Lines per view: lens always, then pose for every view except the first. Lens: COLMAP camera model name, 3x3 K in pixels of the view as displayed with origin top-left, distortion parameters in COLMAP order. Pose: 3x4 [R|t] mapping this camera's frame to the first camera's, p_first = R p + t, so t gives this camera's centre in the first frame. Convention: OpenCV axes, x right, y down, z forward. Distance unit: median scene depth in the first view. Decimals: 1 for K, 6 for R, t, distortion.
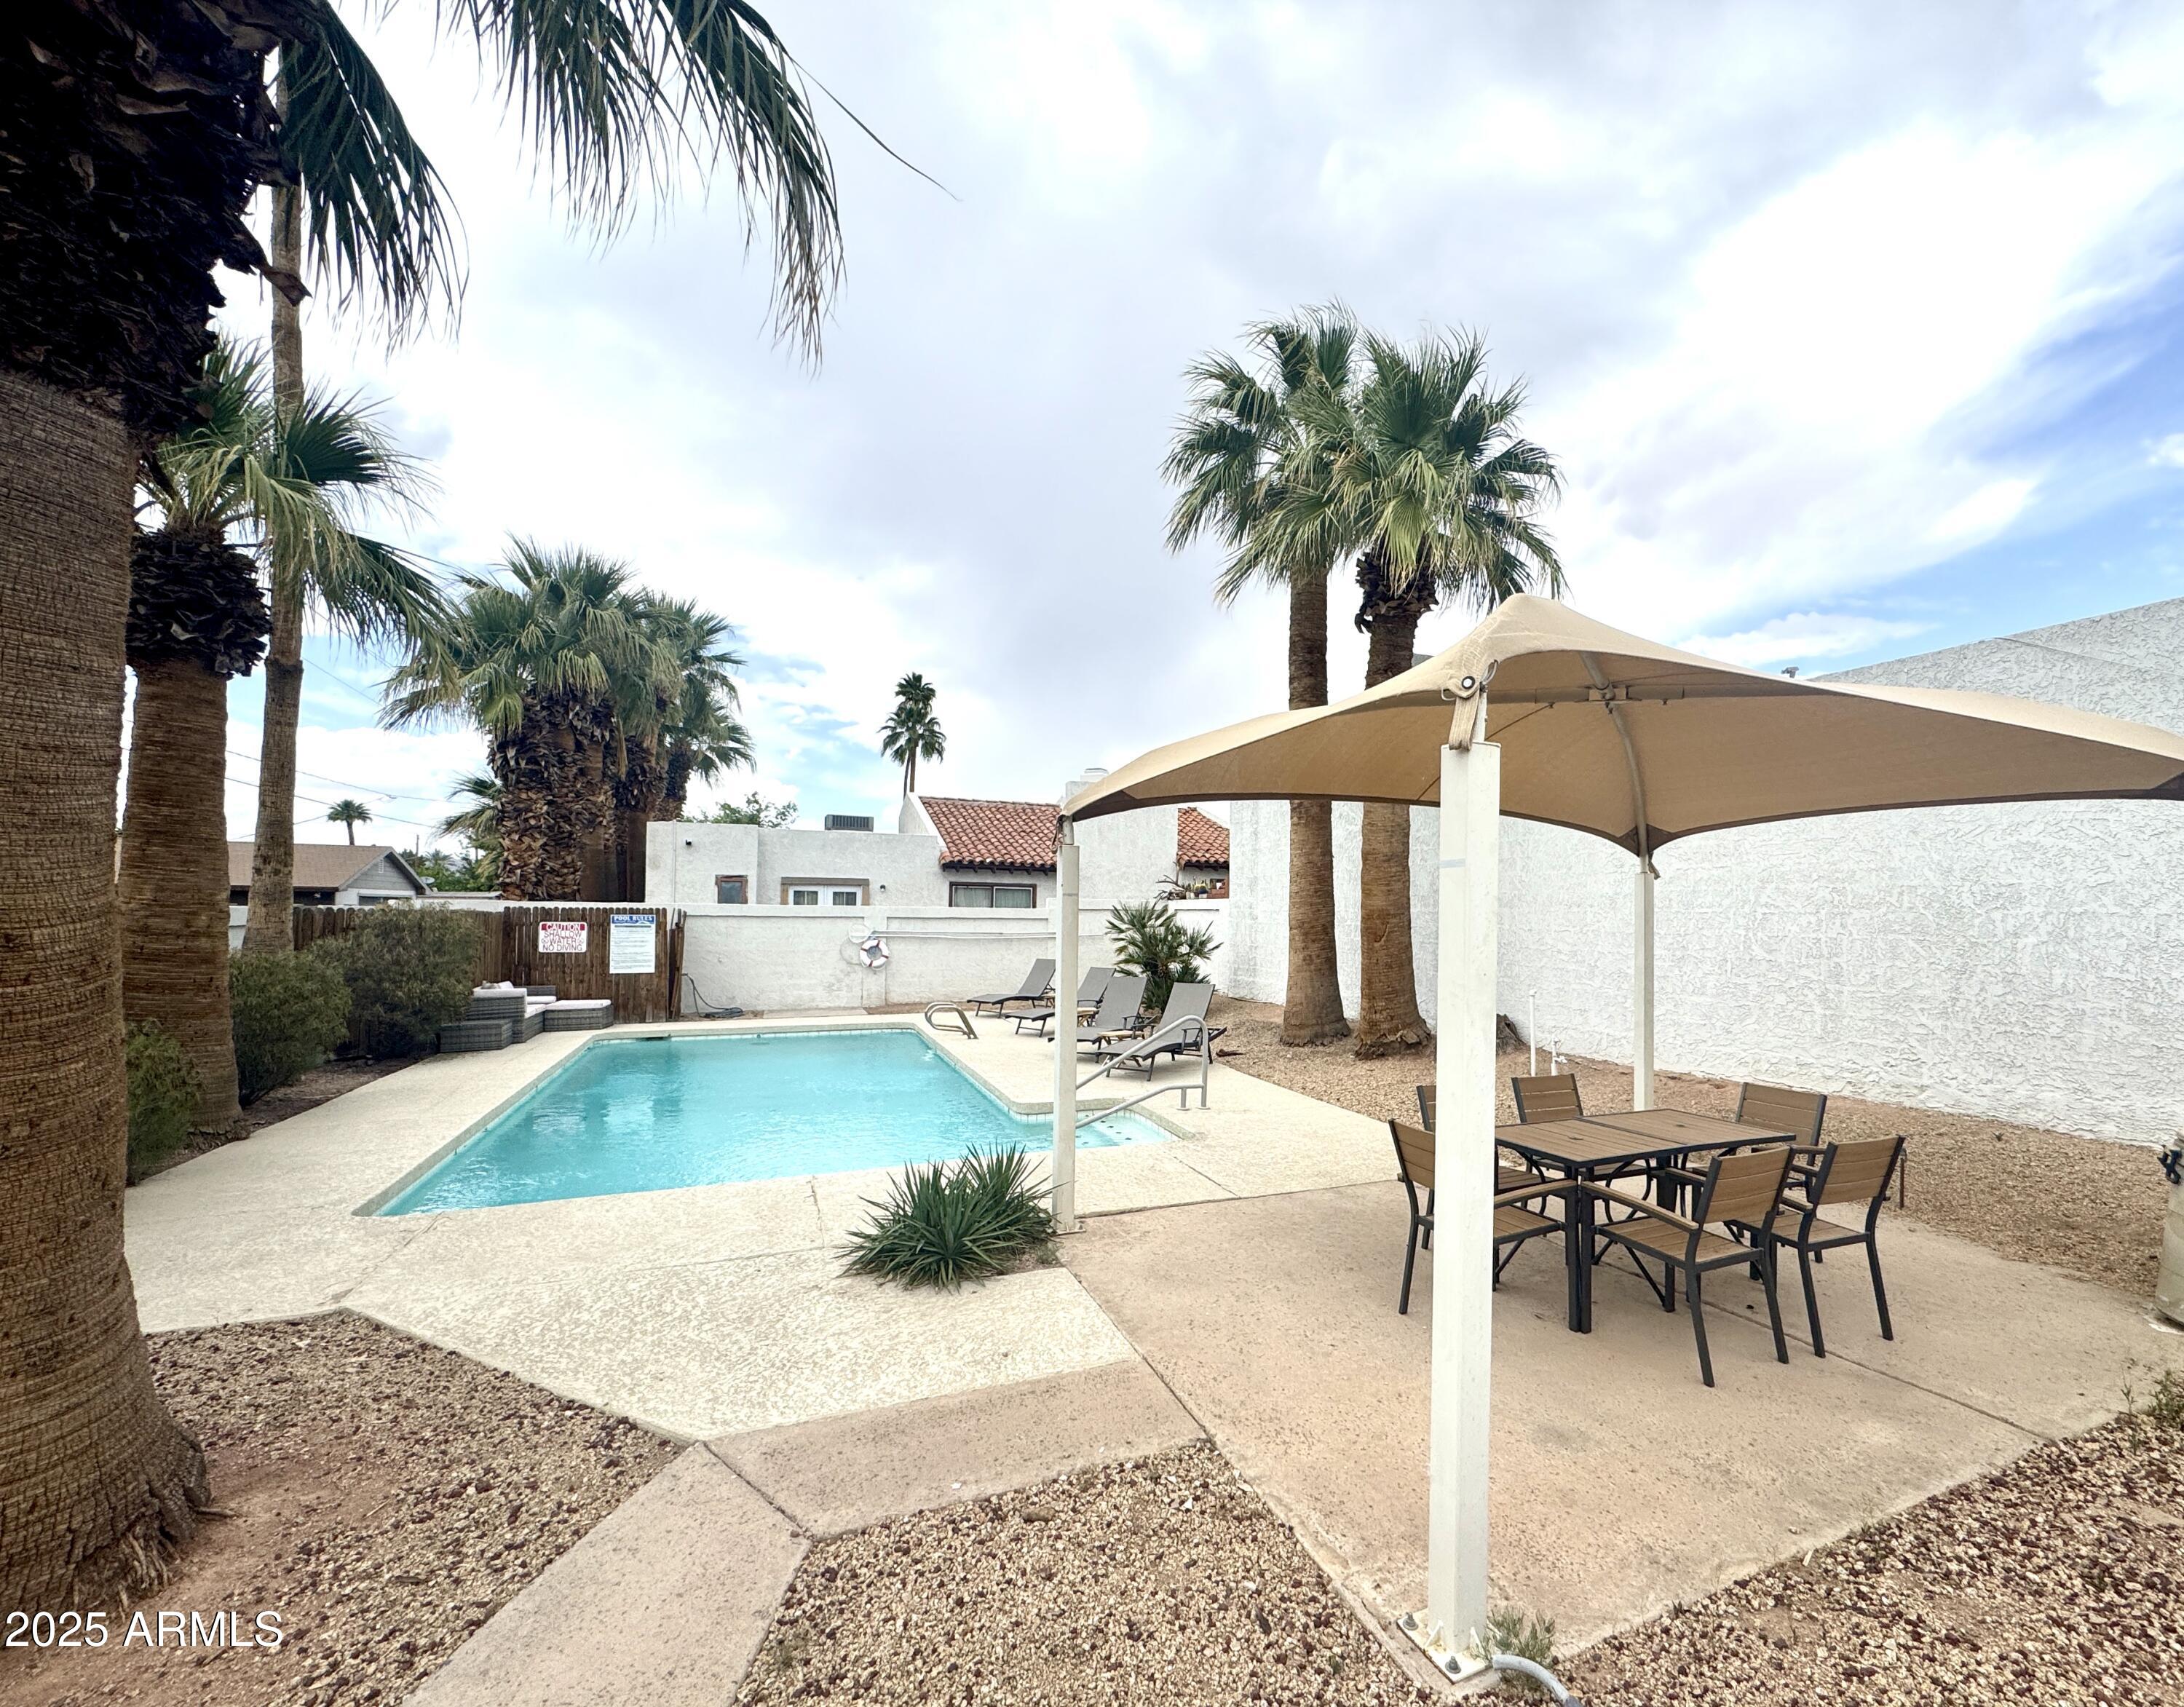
lens RADIAL K [[932.3, 0, 1199.1], [0, 932.3, 940.6], [0, 0, 1]] dist [-0.000114, -0.000515]
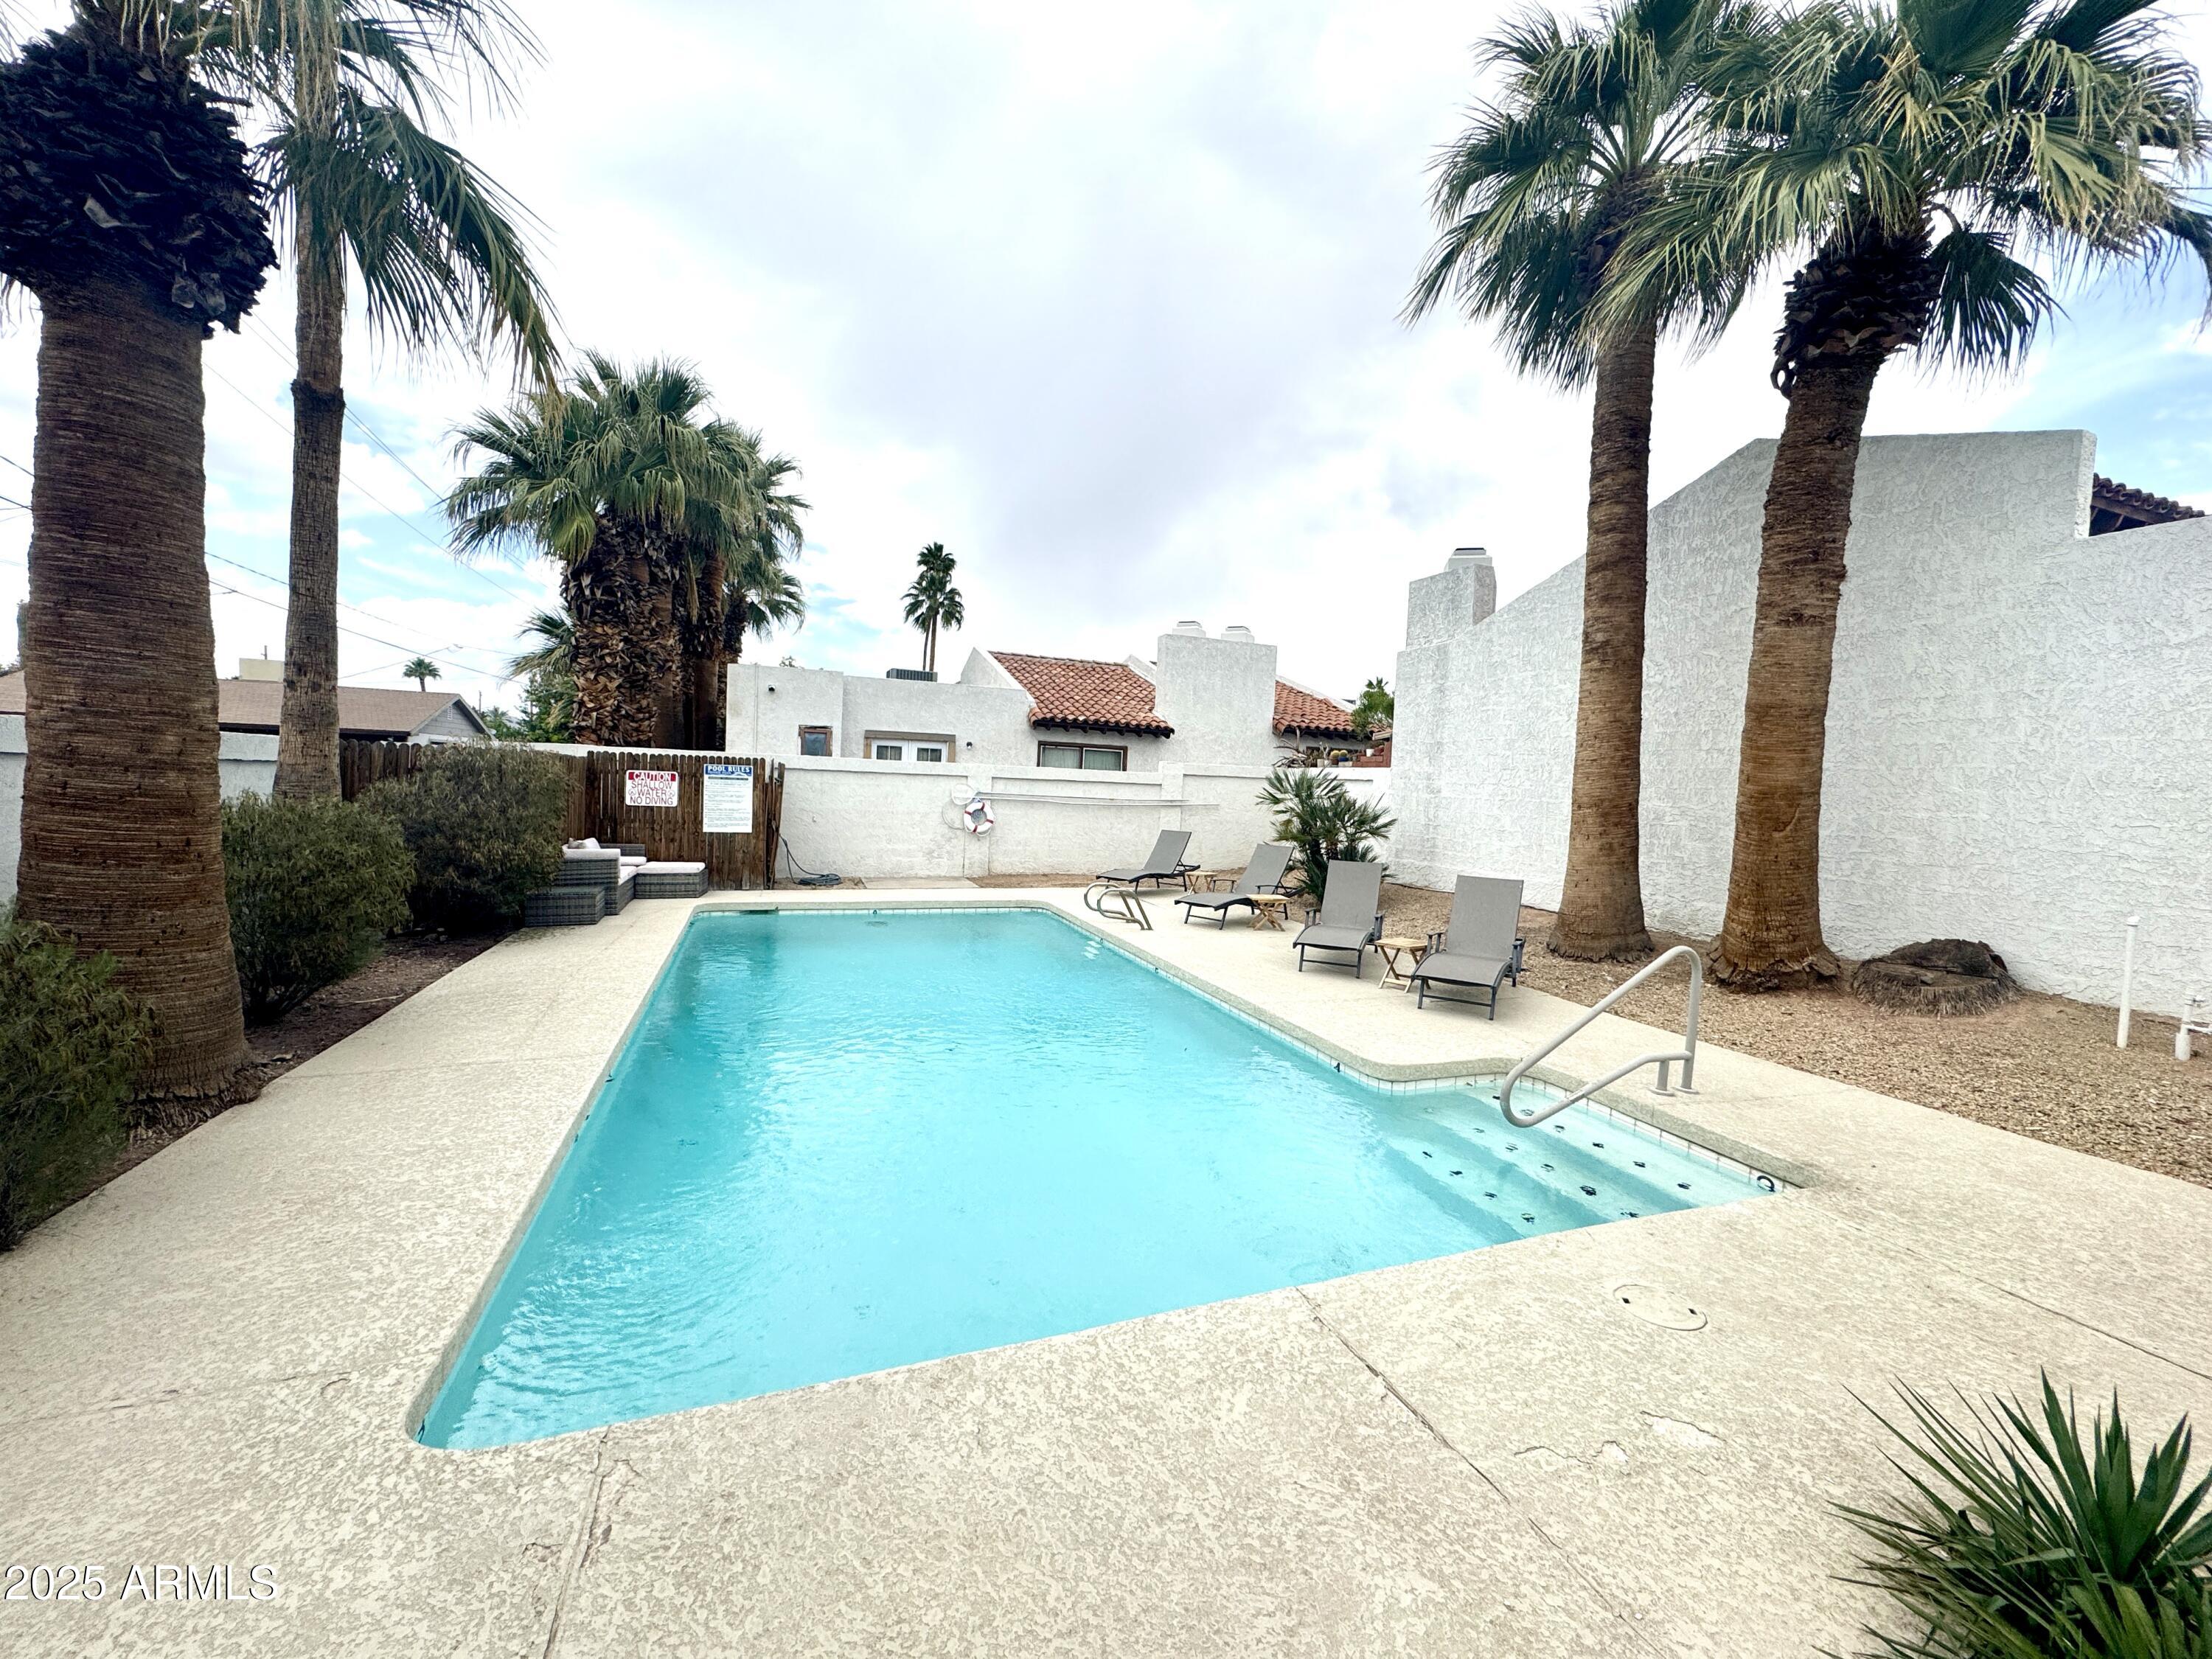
lens RADIAL K [[848.8, 0, 1106.0], [0, 848.8, 861.0], [0, 0, 1]] dist [-0.000583, 0.000075]
pose [[0.997408, 0.036856, -0.061798, -0.211383], [-0.032932, 0.997448, 0.063344, -0.000091], [0.063975, -0.061145, 0.996077, 0.238687]]
